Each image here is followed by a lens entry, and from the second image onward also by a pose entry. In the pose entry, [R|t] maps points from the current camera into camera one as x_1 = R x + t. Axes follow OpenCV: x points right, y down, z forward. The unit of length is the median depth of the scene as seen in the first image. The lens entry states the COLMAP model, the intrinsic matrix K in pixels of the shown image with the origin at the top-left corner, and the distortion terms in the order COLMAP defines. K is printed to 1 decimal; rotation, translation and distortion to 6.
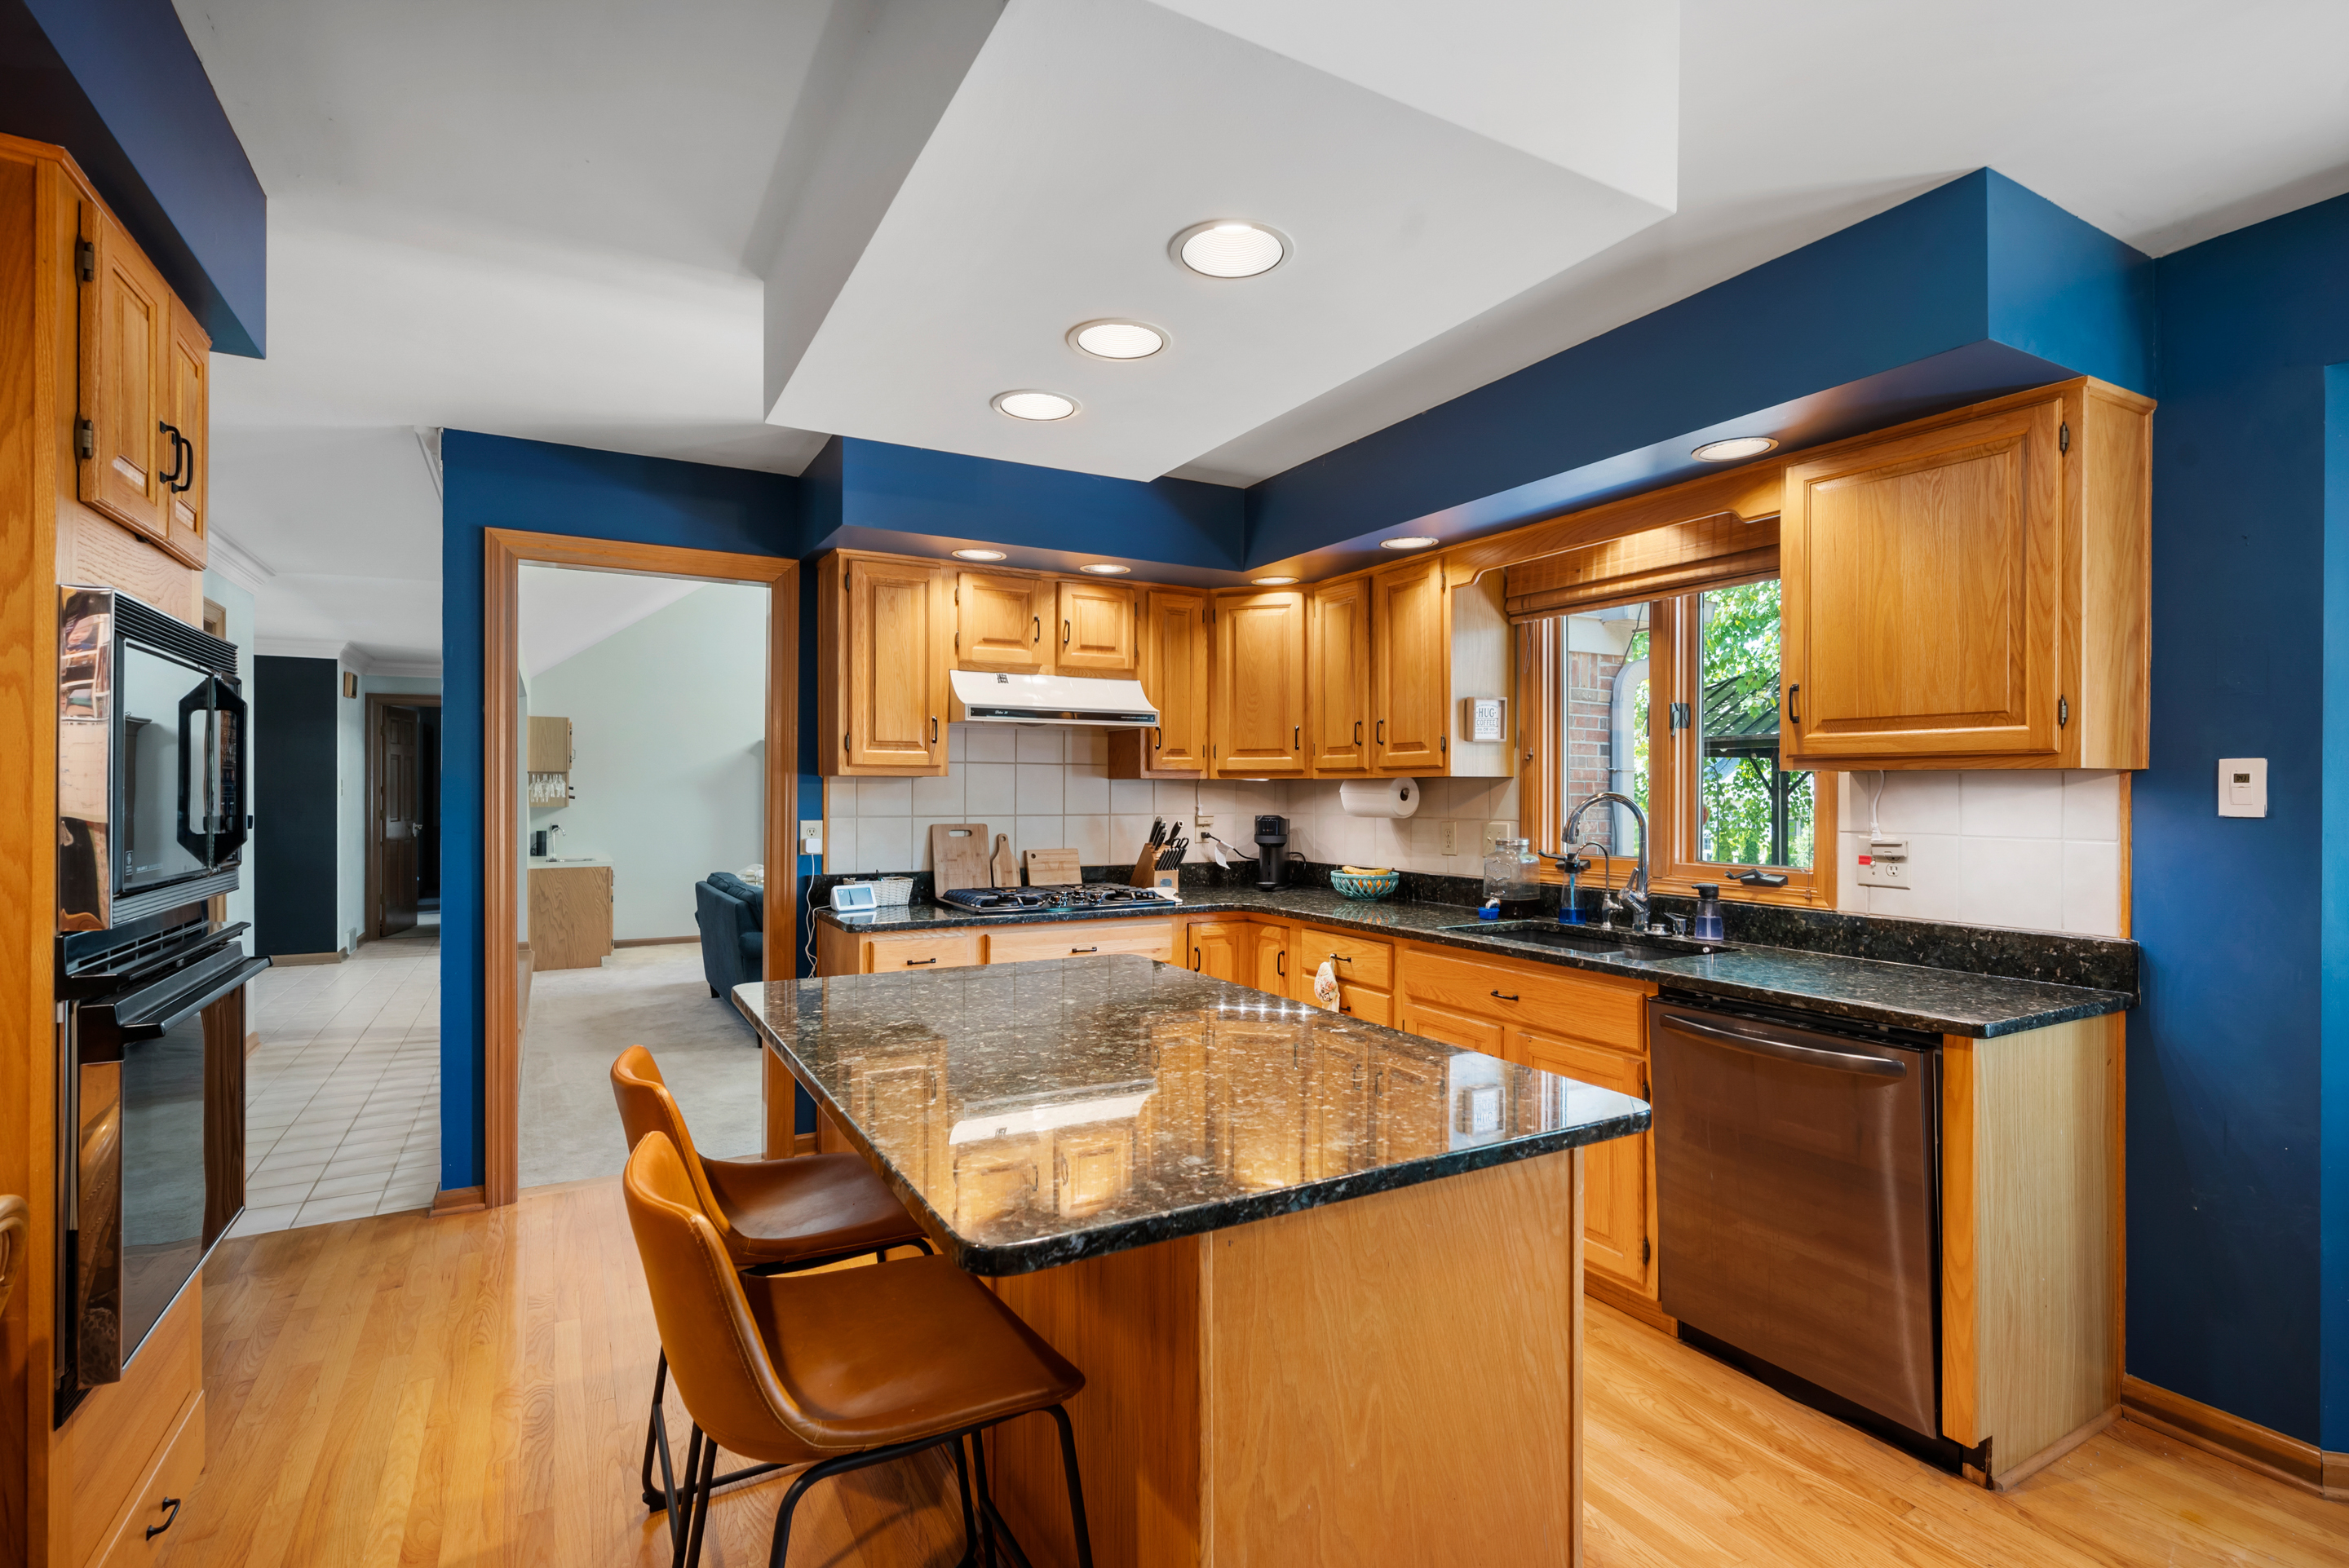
lens RADIAL K [[1077.9, 0, 1162.3], [0, 1077.9, 786.5], [0, 0, 1]] dist [-0.002108, -0.000255]
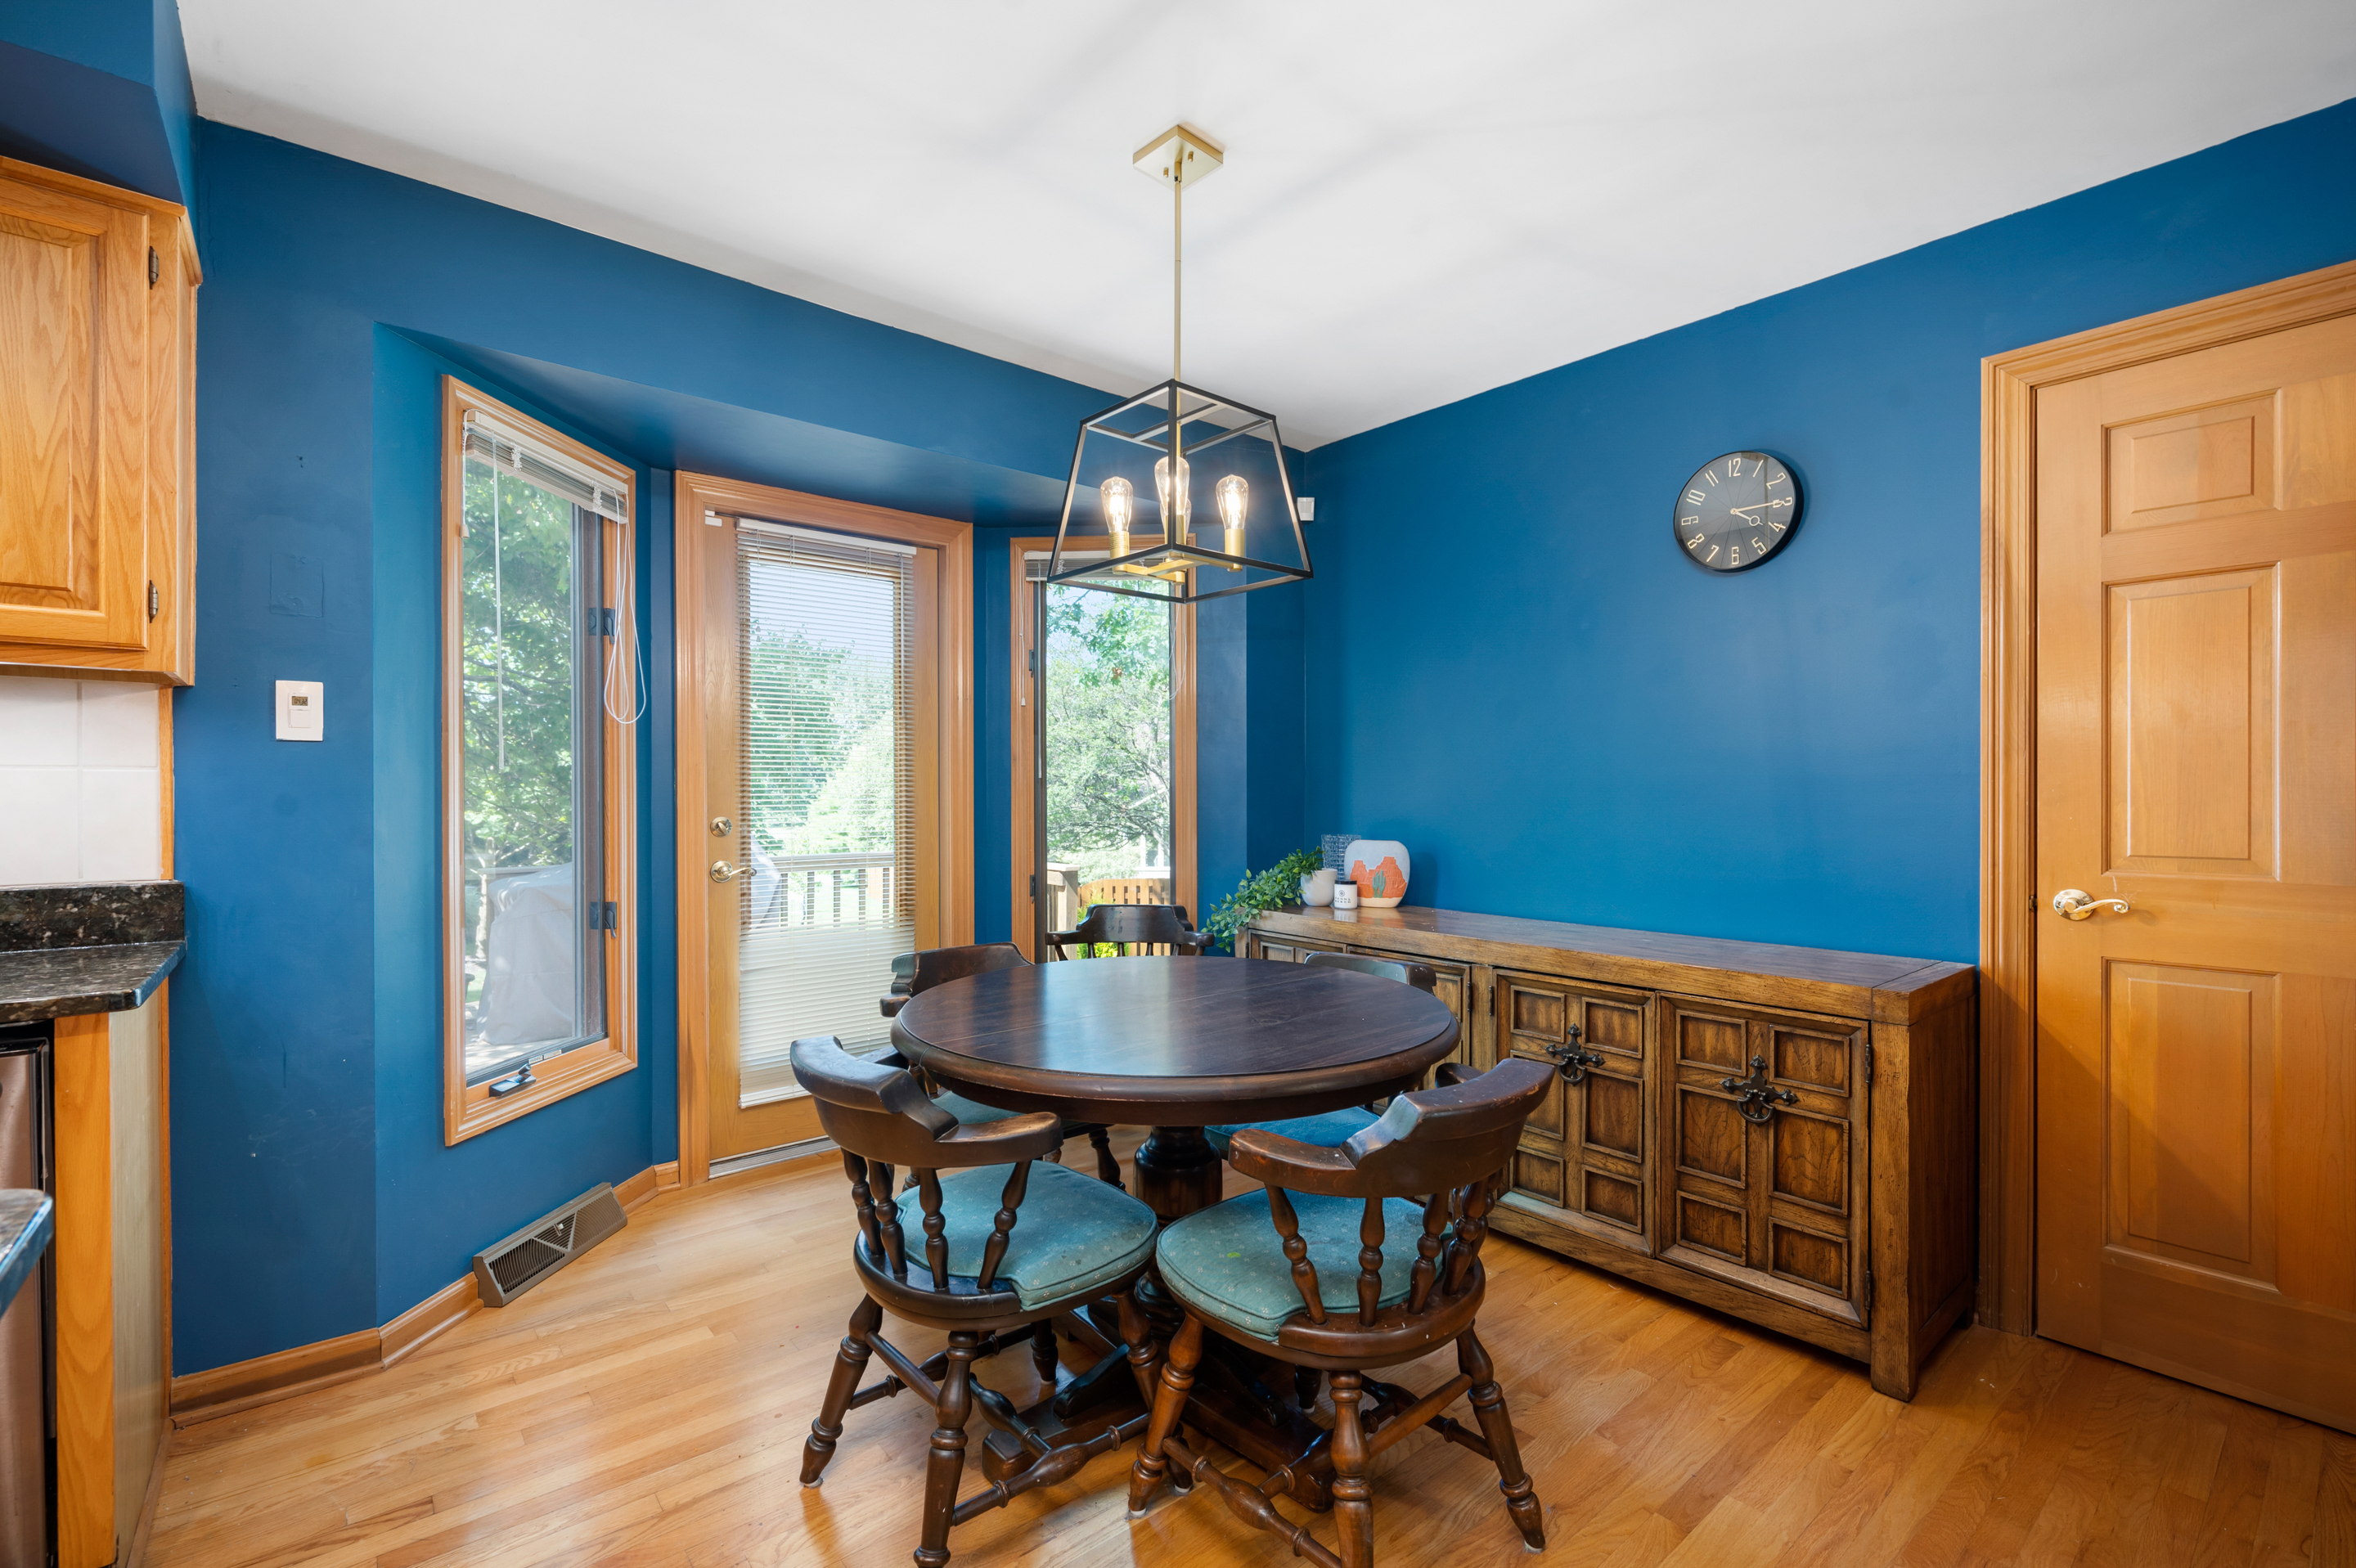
lens RADIAL K [[1034.4, 0, 1177.9], [0, 1034.4, 793.1], [0, 0, 1]] dist [0.004050, 0.000165]
pose [[-0.177160, -0.001612, 0.984181, -0.073581], [-0.002755, 0.999996, 0.001143, 0.068520], [-0.984178, -0.002509, -0.177164, 0.347244]]
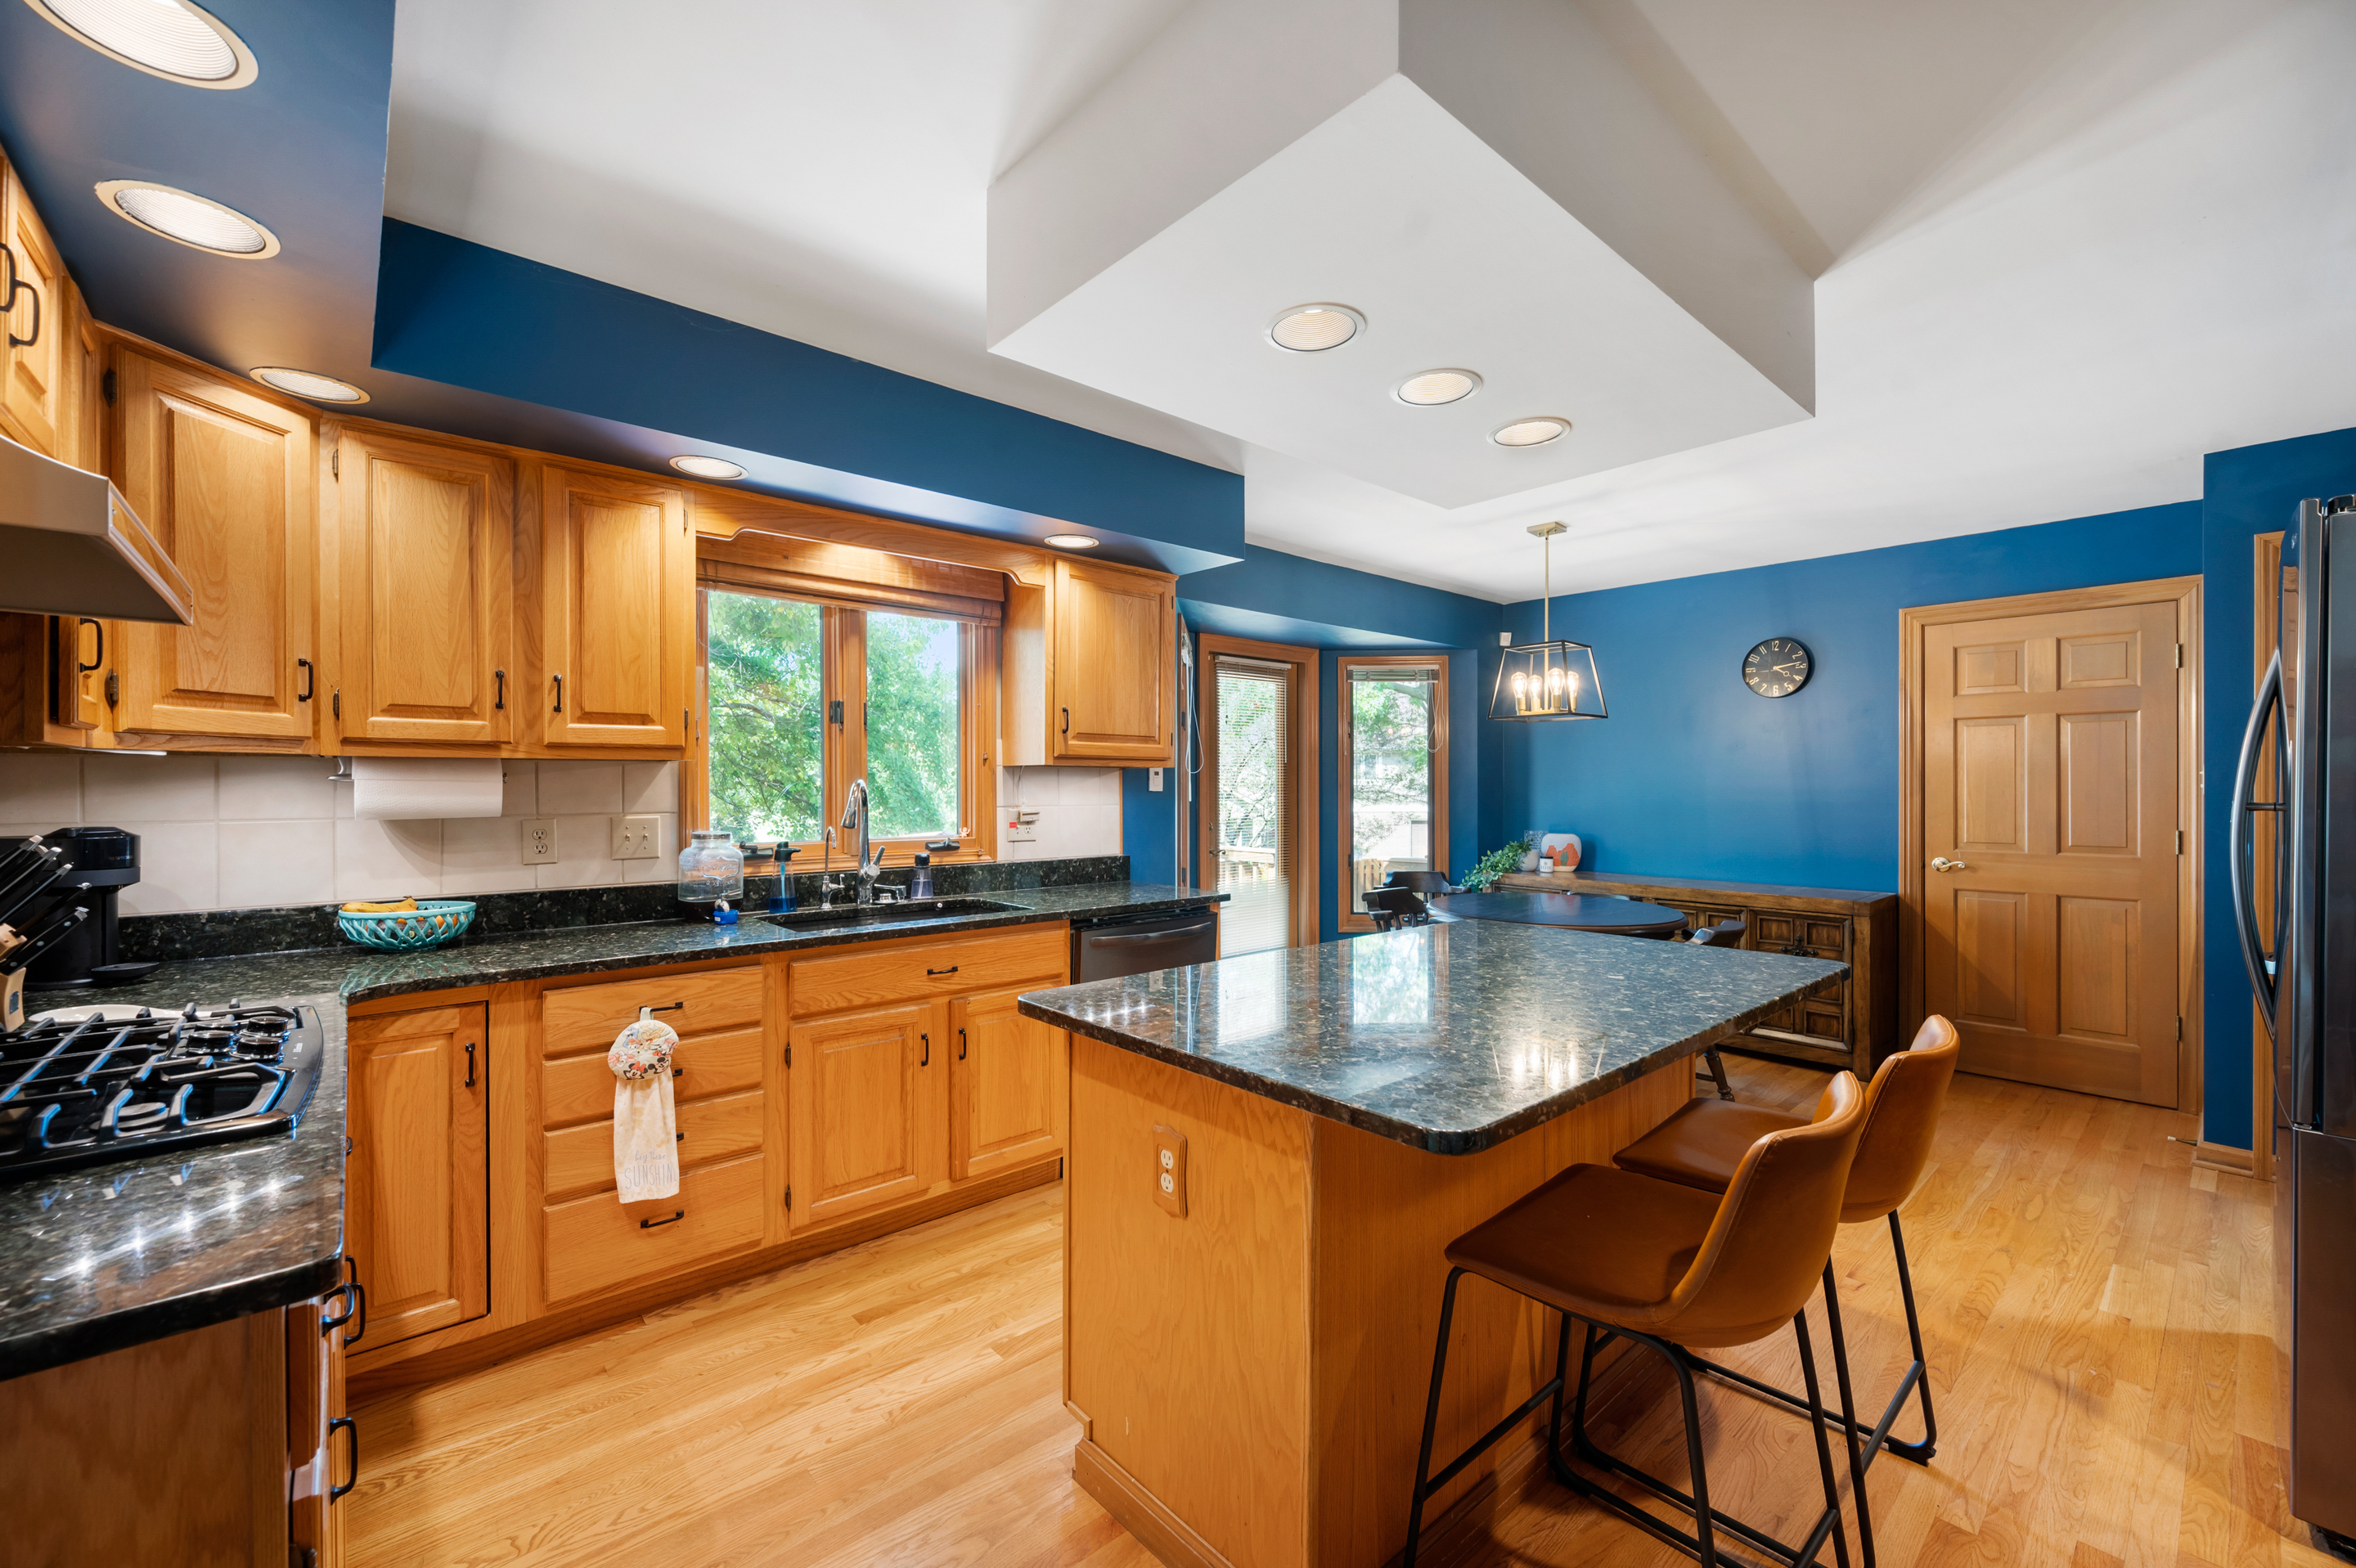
lens RADIAL K [[934.6, 0, 1186.9], [0, 934.6, 785.6], [0, 0, 1]] dist [-0.001258, -0.000028]
pose [[-0.201036, -0.001081, 0.979583, -0.812400], [-0.002302, 0.999997, 0.000631, 0.014225], [-0.979581, -0.002128, -0.201038, 1.227696]]
